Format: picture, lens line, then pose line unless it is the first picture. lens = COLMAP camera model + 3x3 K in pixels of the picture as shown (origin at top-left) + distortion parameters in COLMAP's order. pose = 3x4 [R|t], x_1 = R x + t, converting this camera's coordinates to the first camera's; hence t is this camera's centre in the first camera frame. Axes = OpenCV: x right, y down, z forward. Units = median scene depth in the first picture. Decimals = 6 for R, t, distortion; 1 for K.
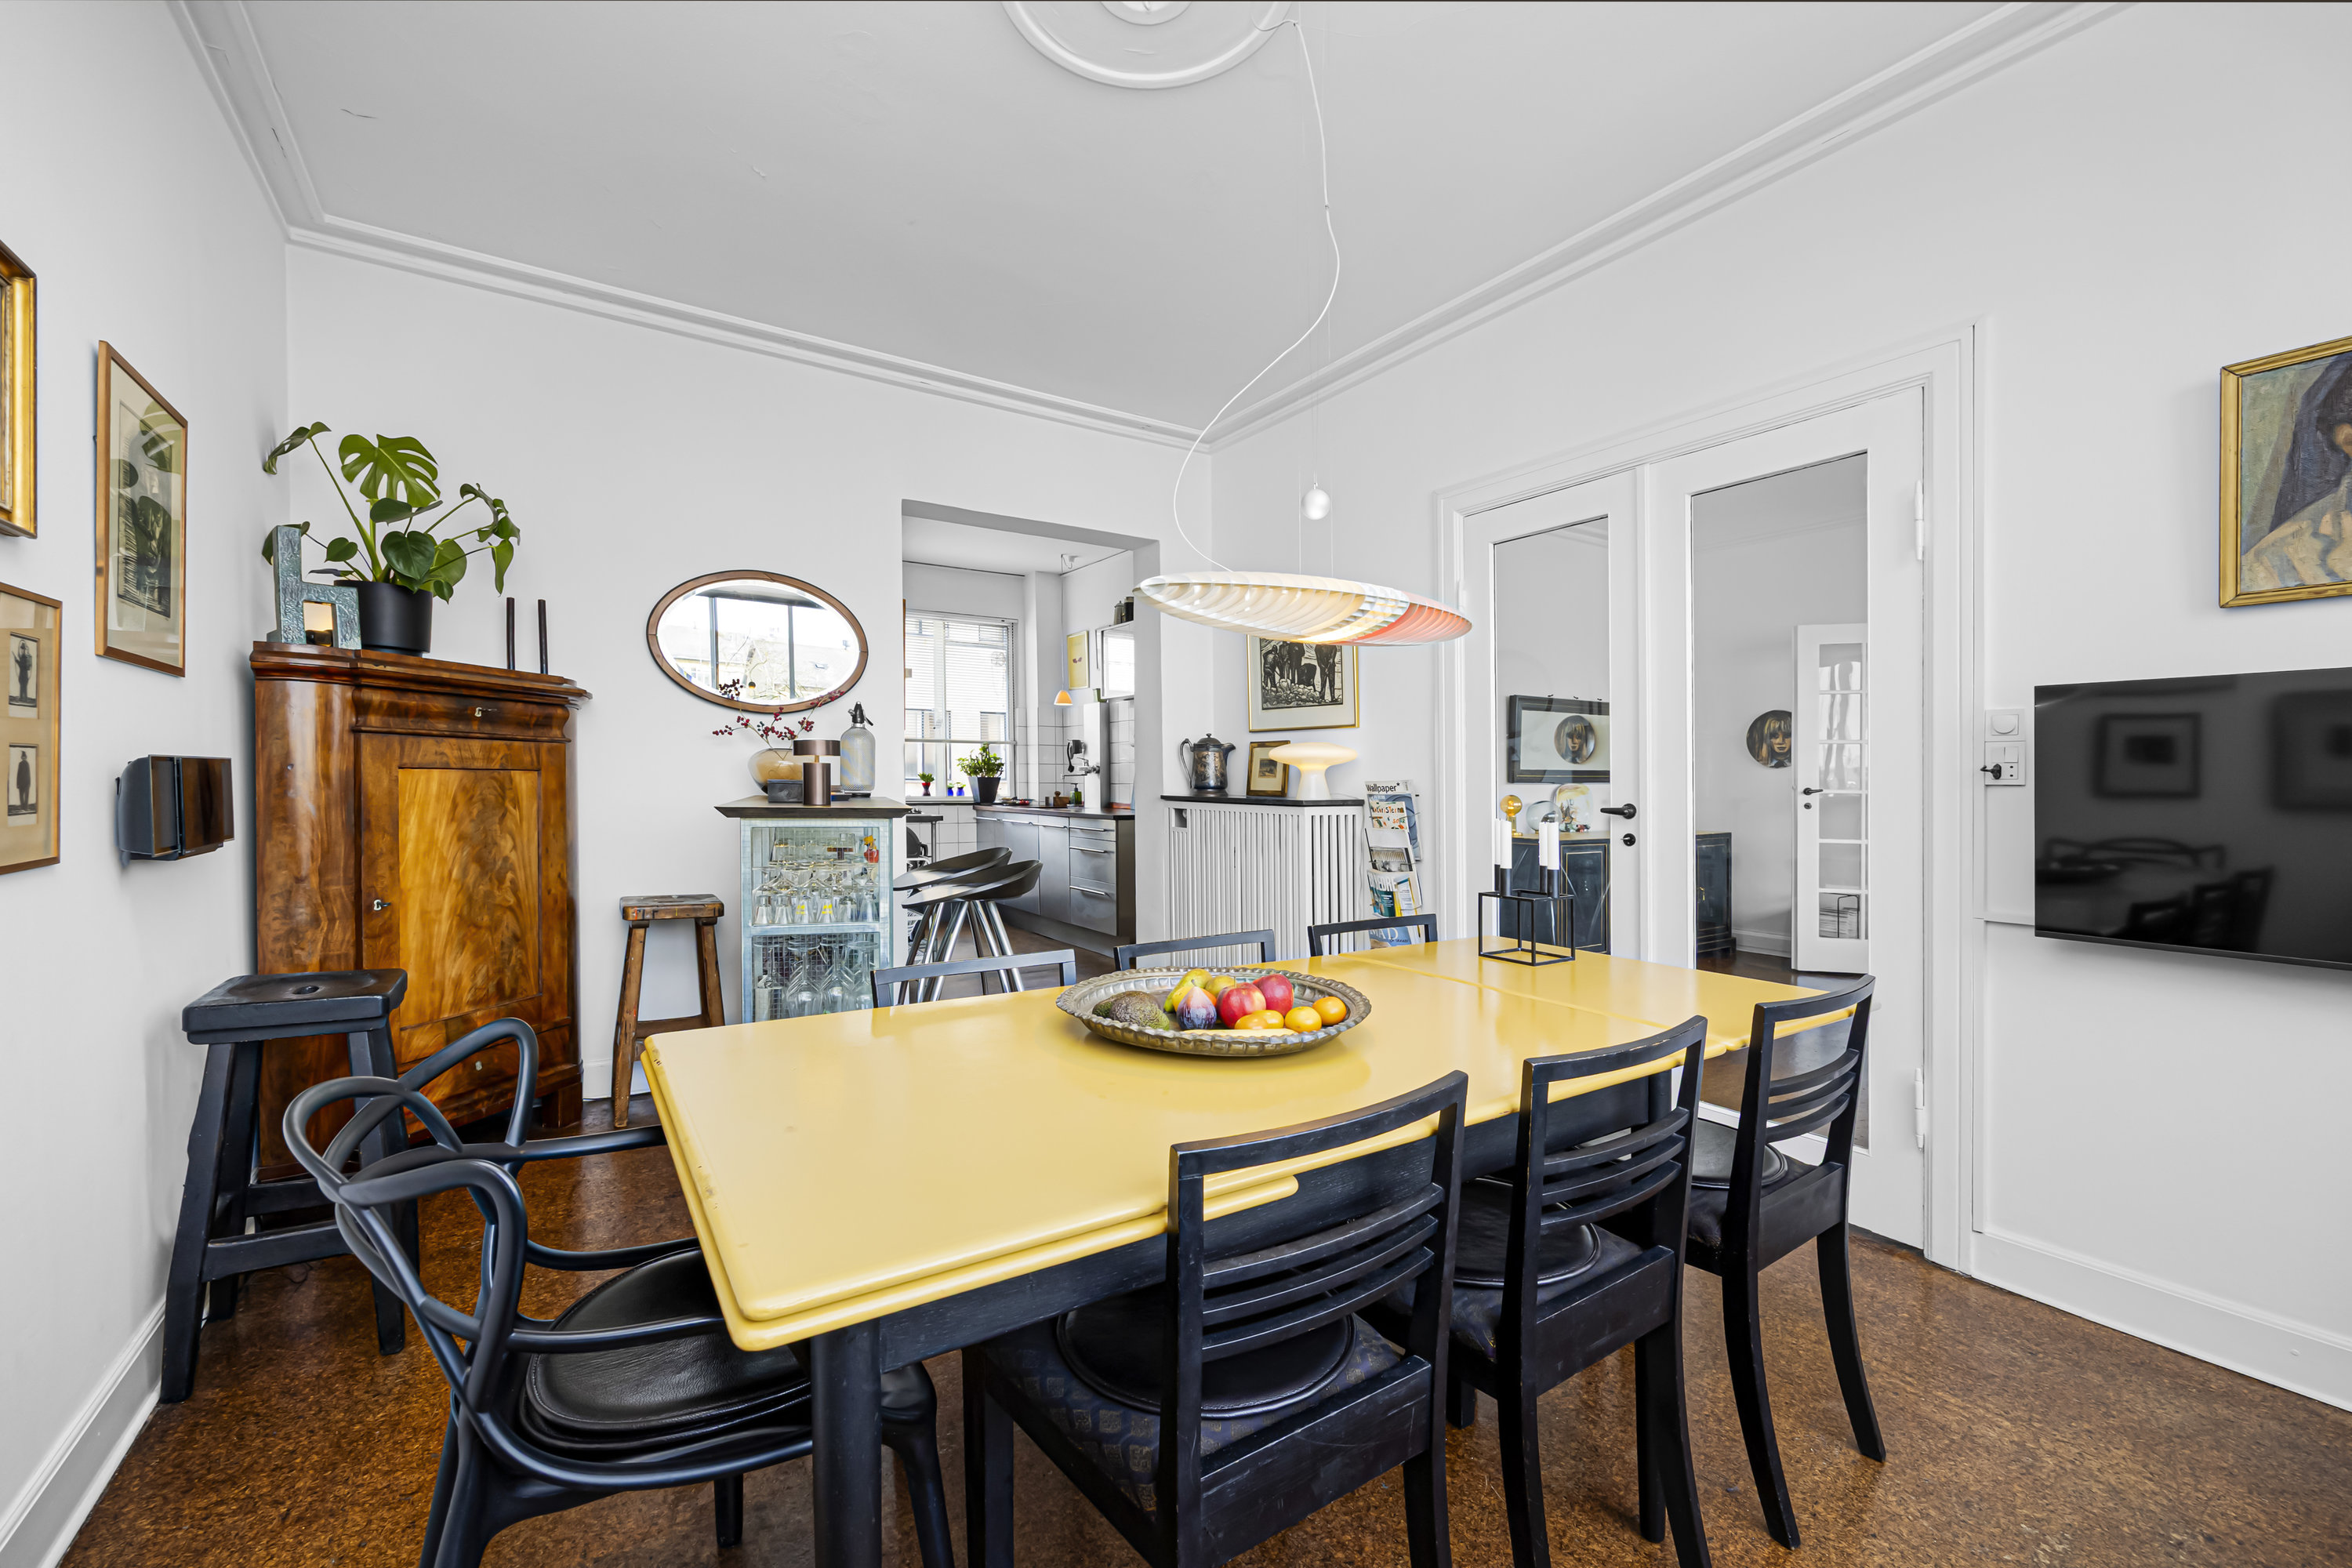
lens RADIAL K [[975.8, 0, 1188.8], [0, 975.8, 785.5], [0, 0, 1]] dist [0.000167, -0.000051]
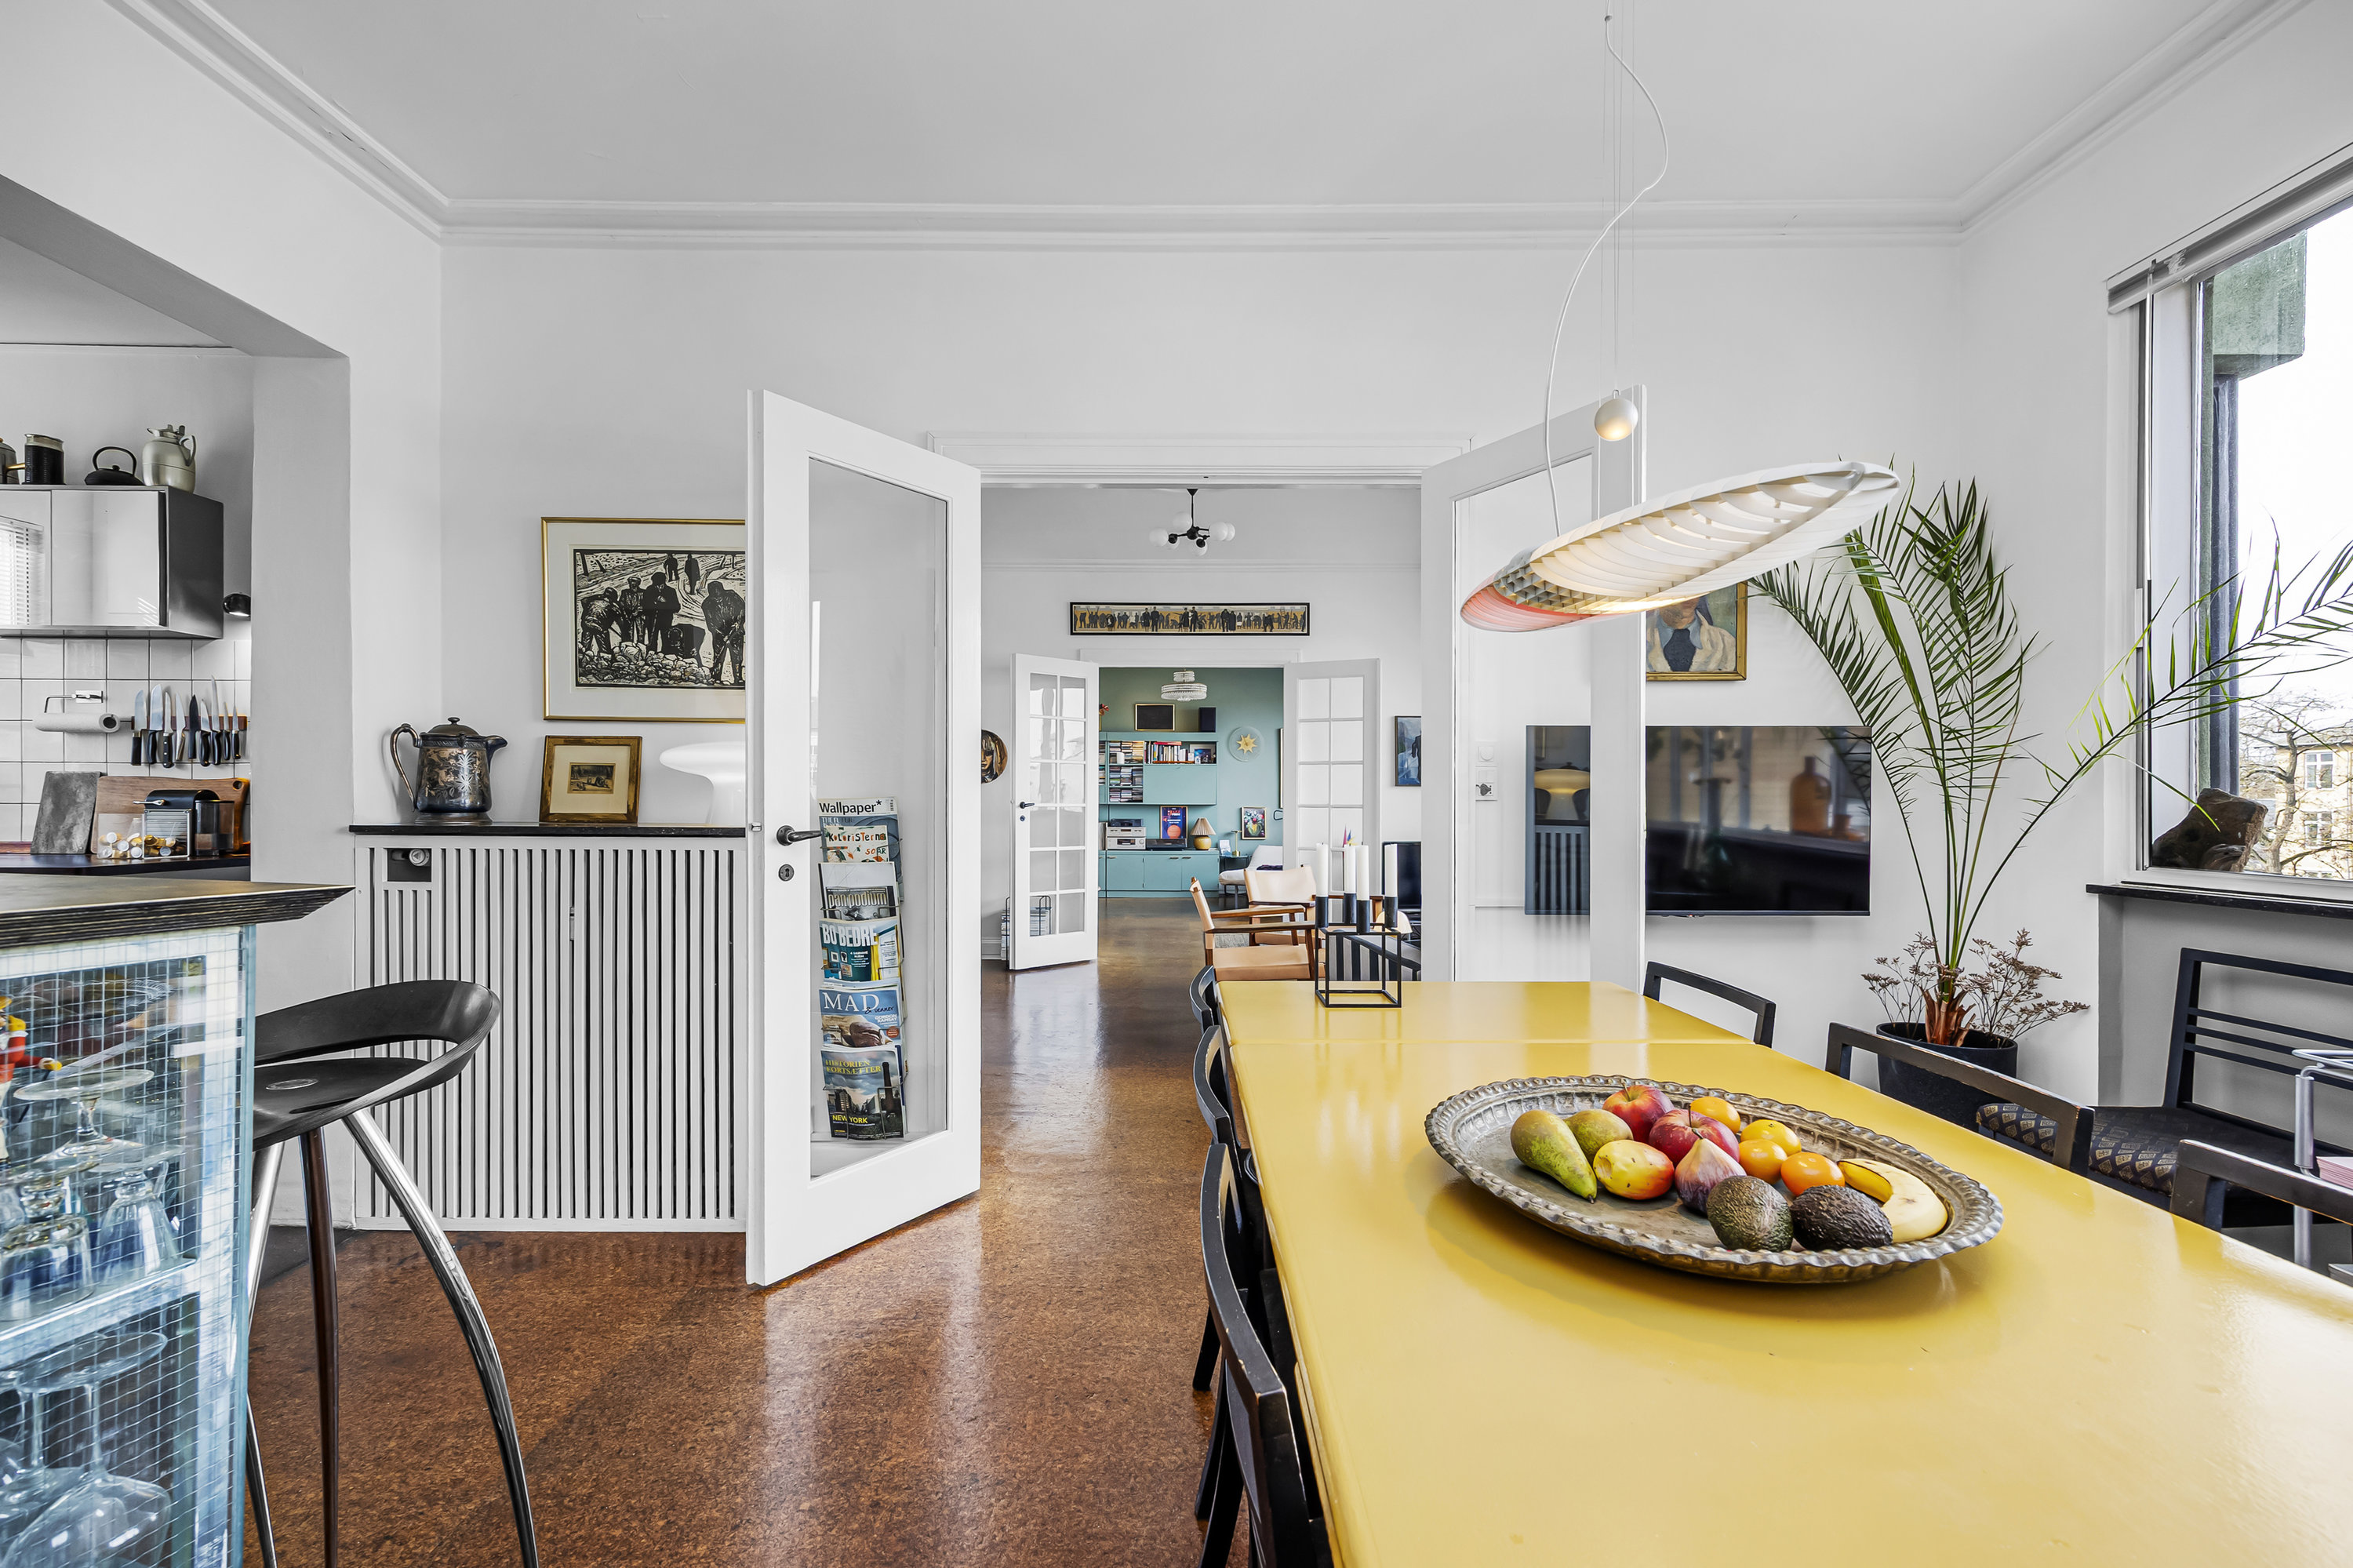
lens RADIAL K [[976.2, 0, 1181.7], [0, 976.2, 782.1], [0, 0, 1]] dist [0.000167, -0.000051]
pose [[0.543520, 0.009428, 0.839343, -0.247612], [0.004323, 0.999892, -0.014031, -0.004642], [-0.839385, 0.011255, 0.543421, 0.331583]]
